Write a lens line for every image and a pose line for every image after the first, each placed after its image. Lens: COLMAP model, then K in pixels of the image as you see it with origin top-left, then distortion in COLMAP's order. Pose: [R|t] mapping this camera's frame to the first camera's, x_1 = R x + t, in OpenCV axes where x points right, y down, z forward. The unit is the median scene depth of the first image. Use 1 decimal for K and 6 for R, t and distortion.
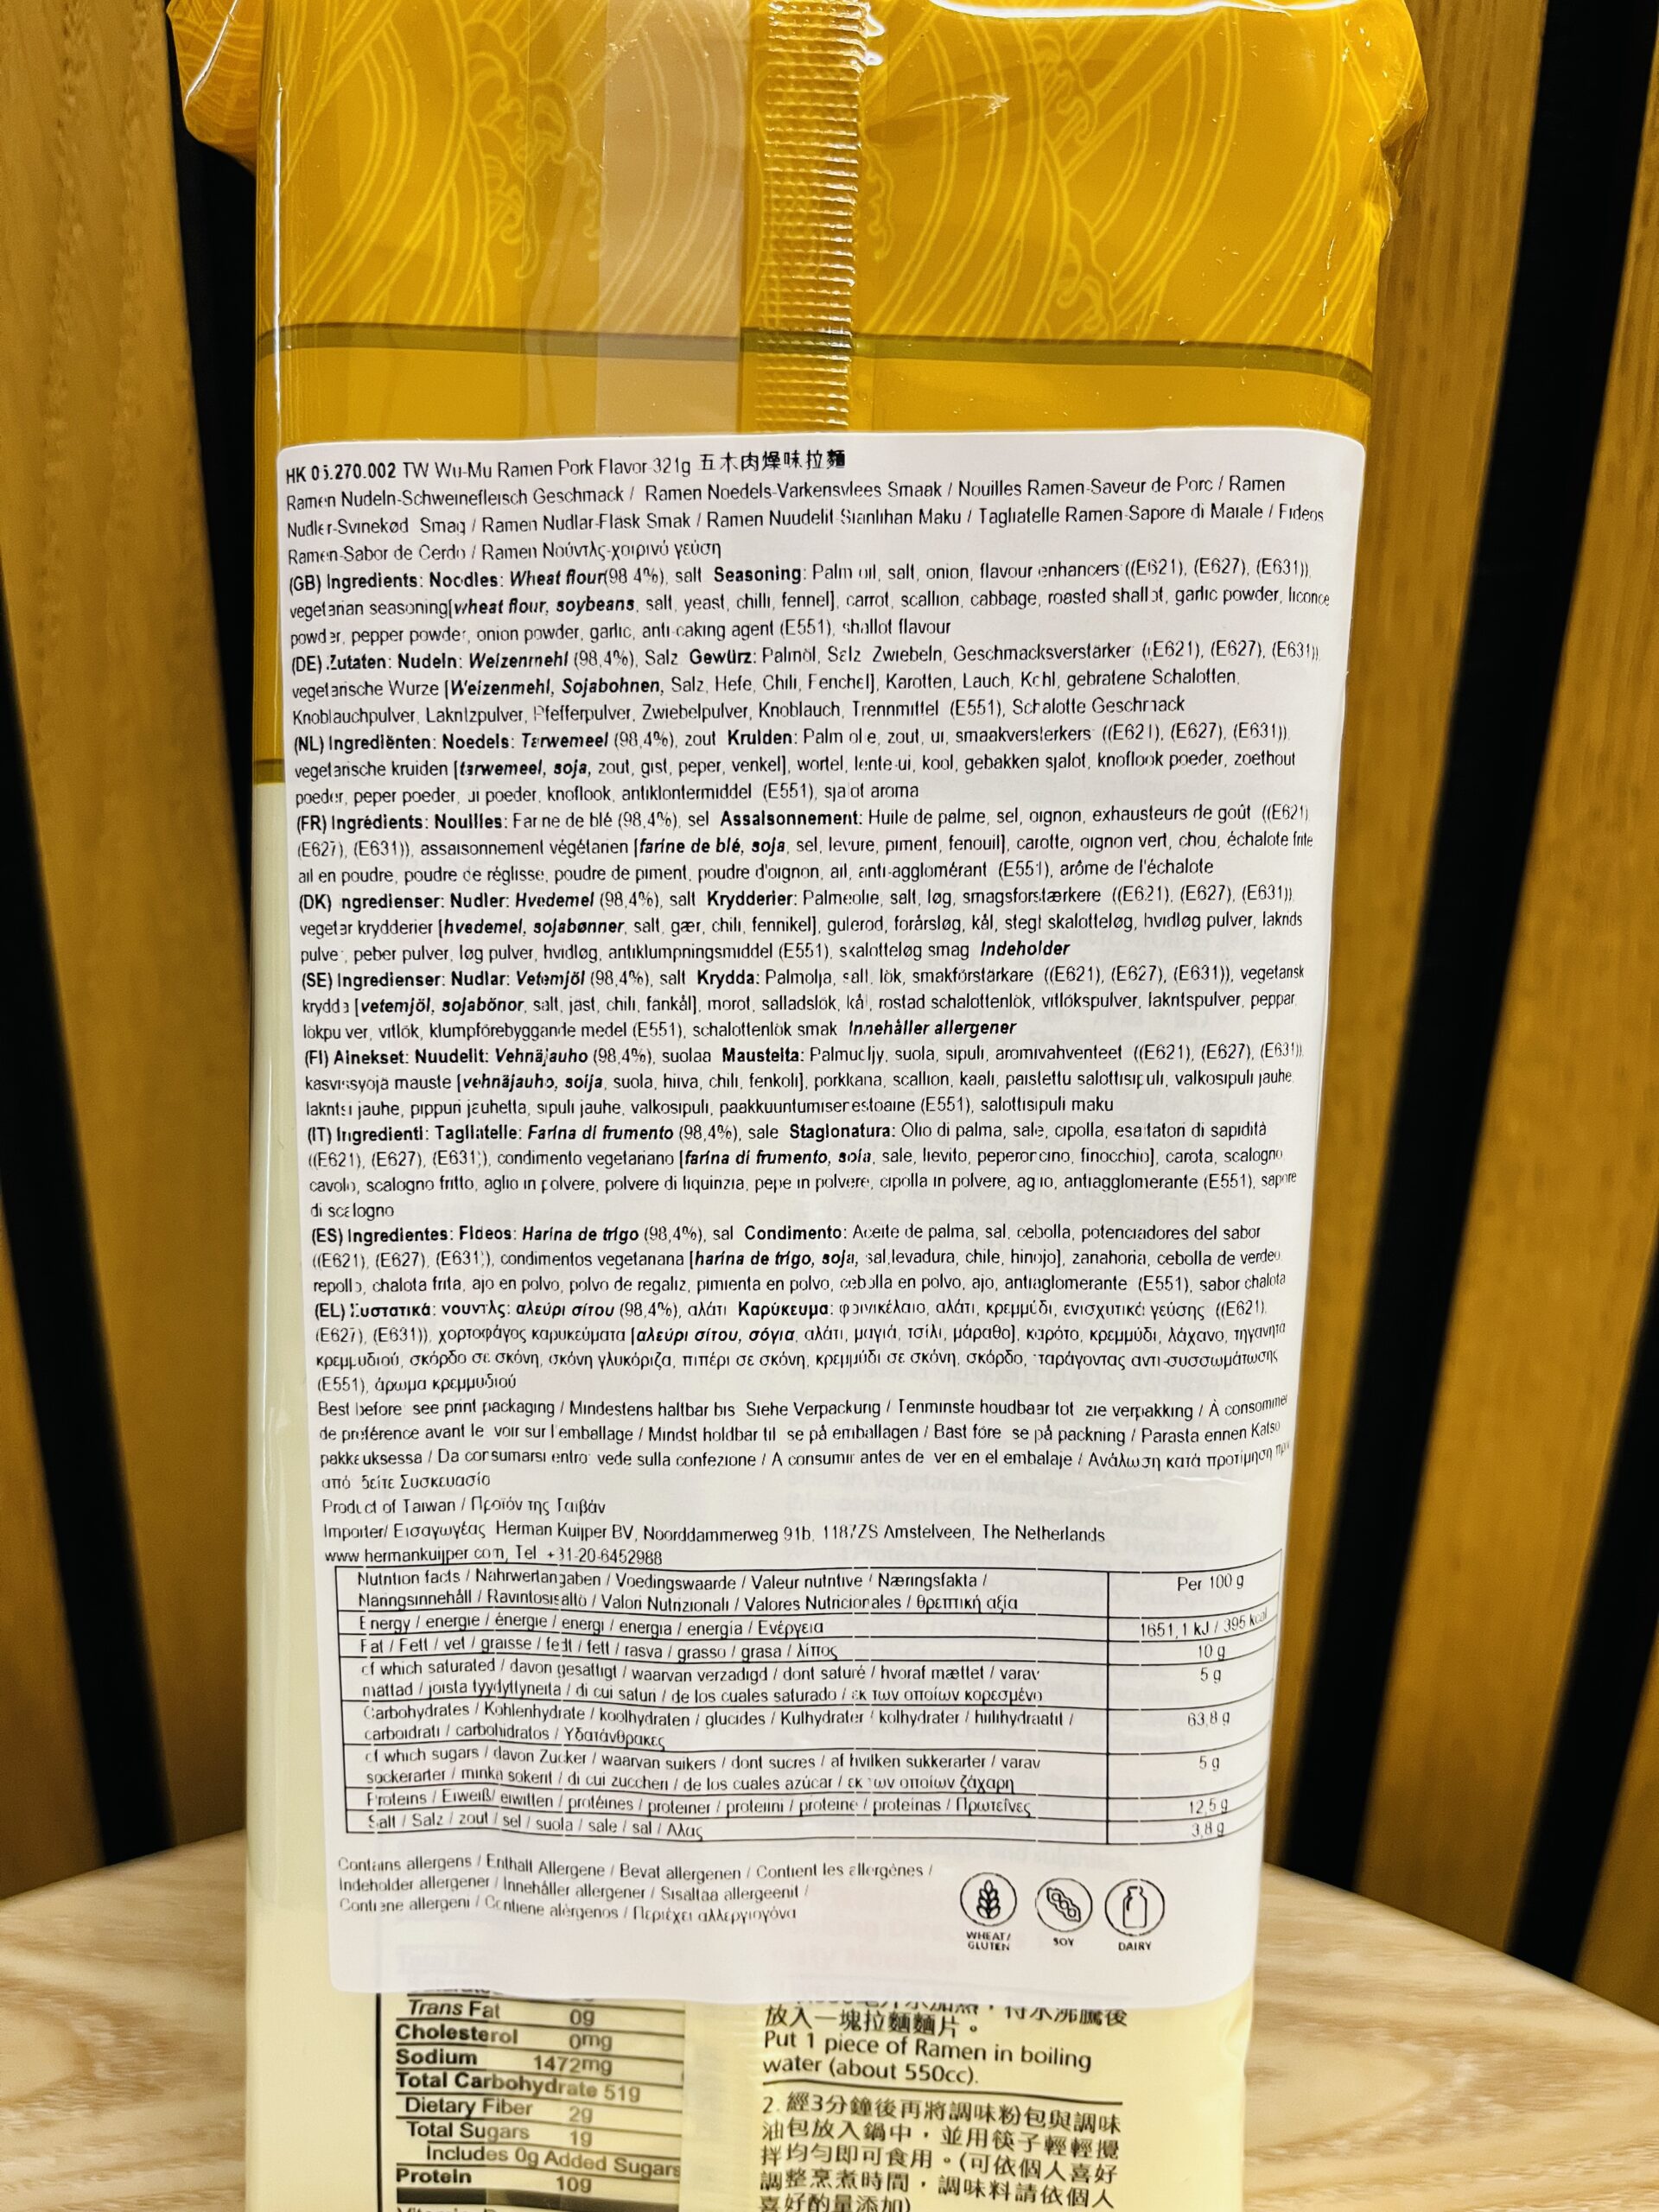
lens RADIAL K [[1750.6, 0, 832.7], [0, 1750.6, 1114.6], [0, 0, 1]] dist [0.043390, -0.101057]
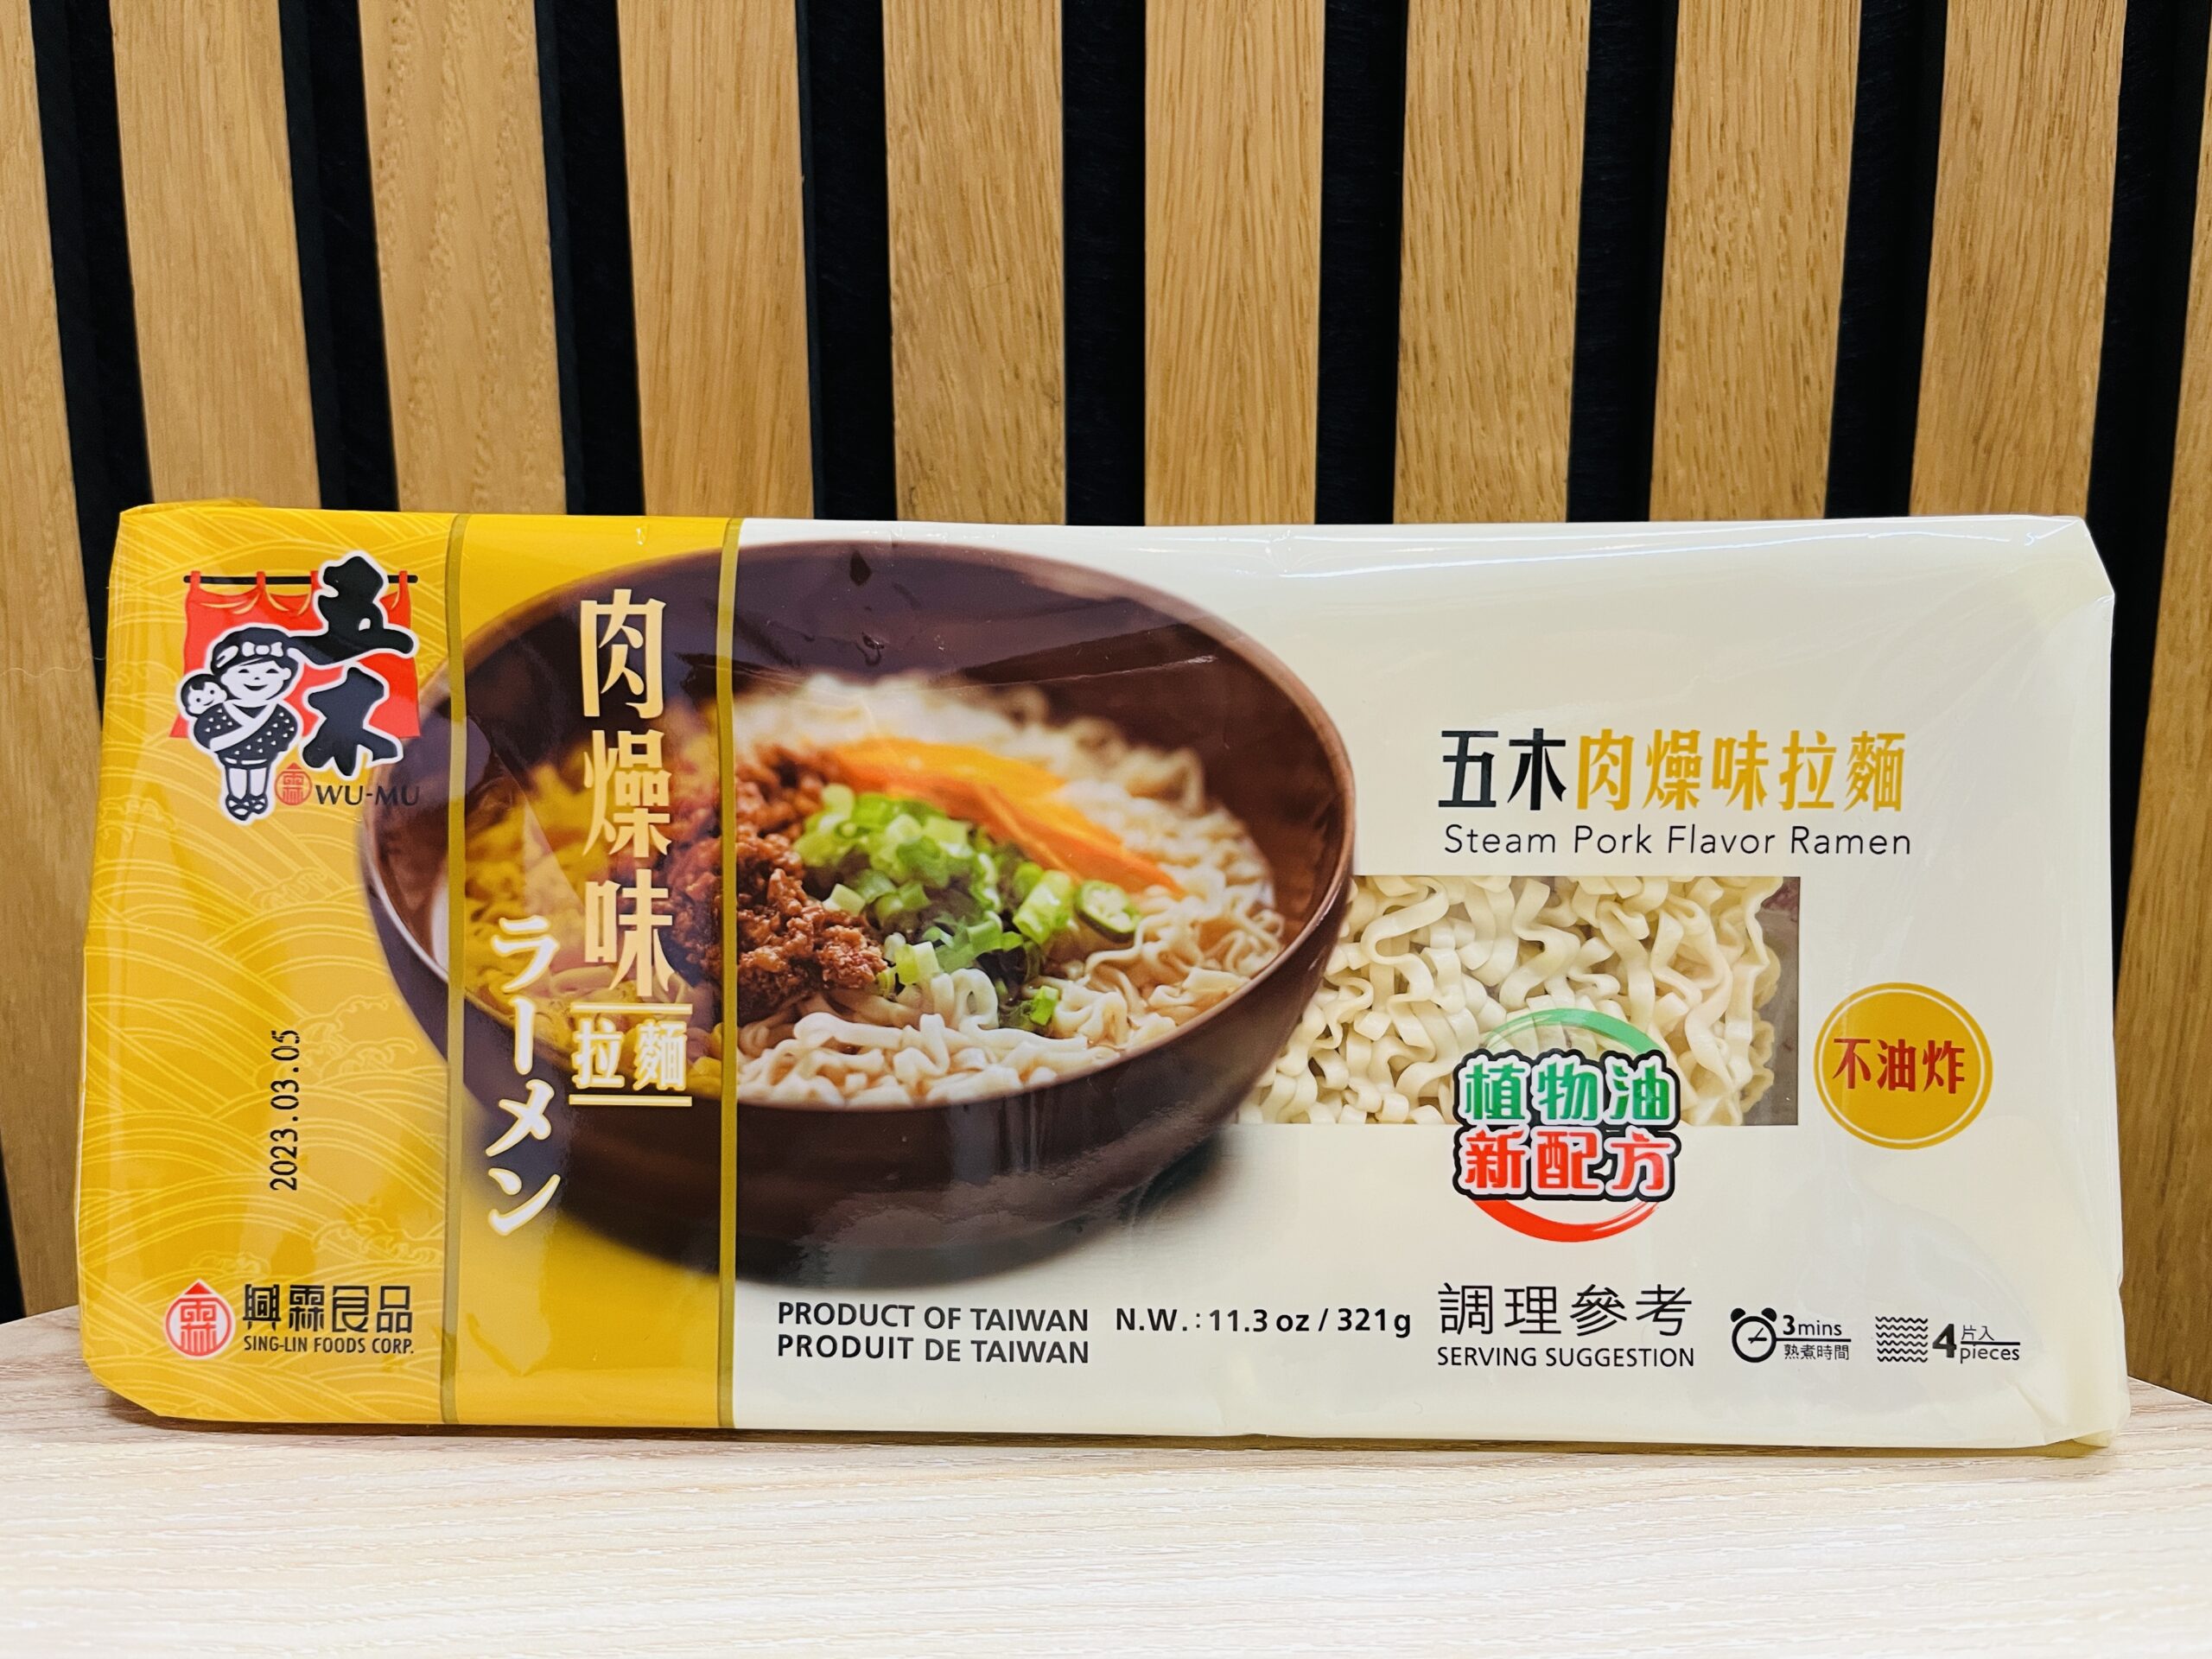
lens RADIAL K [[1750.6, 0, 1100.9], [0, 1750.6, 840.3], [0, 0, 1]] dist [0.043390, -0.101057]
pose [[0.999543, -0.028652, -0.009662, 0.025437], [0.026629, 0.985495, -0.167602, 0.445530], [0.014324, 0.167268, 0.985807, -0.072675]]
